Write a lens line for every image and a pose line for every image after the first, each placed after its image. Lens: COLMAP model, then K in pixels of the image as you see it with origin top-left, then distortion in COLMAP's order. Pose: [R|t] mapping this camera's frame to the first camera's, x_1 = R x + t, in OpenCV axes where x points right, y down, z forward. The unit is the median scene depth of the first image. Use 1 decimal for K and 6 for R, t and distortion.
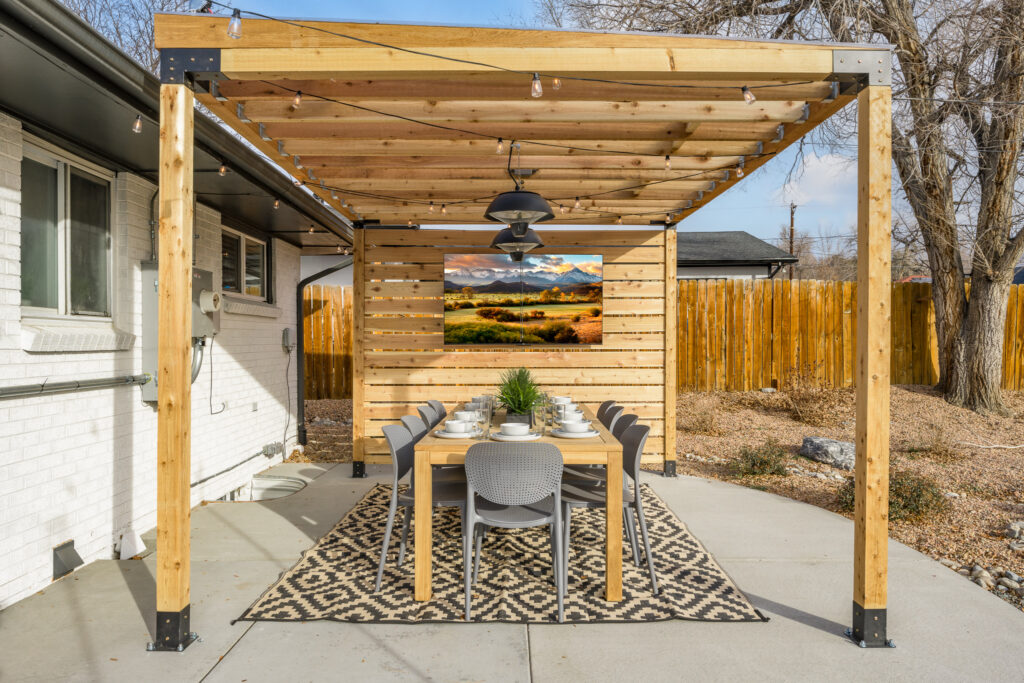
lens RADIAL K [[707.9, 0, 512.0], [0, 707.9, 341.5], [0, 0, 1]] dist [-0.004132, -0.000088]
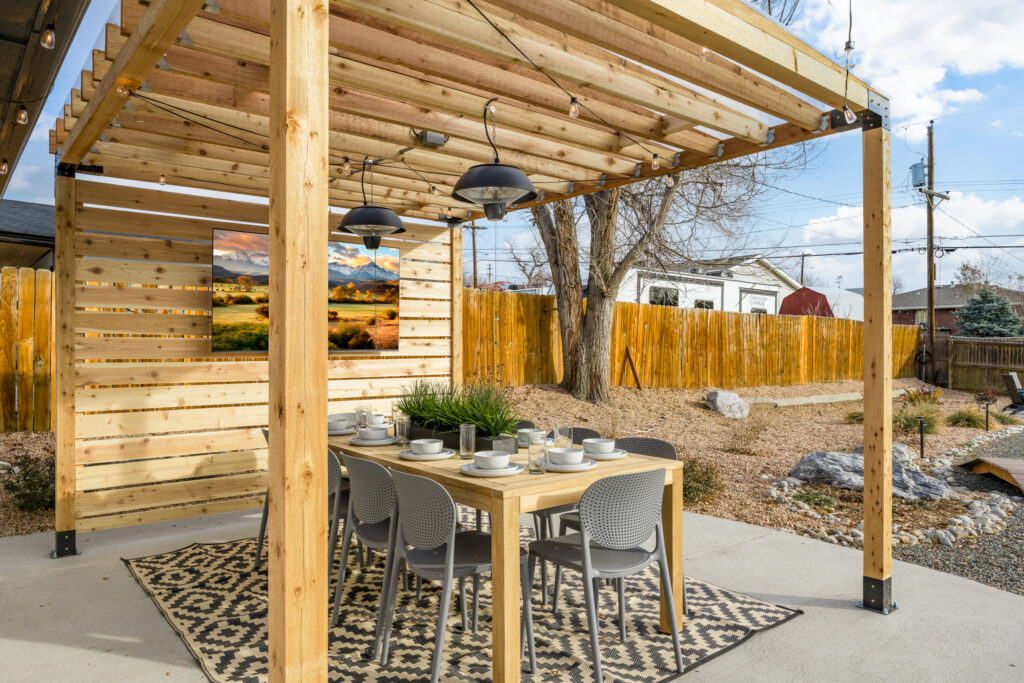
lens RADIAL K [[707.9, 0, 512.0], [0, 707.9, 341.5], [0, 0, 1]] dist [-0.004132, -0.000088]
pose [[0.764226, 0.003252, 0.644941, -0.331449], [-0.000082, 0.999988, -0.004946, -0.003193], [-0.644949, 0.003727, 0.764217, 0.236795]]
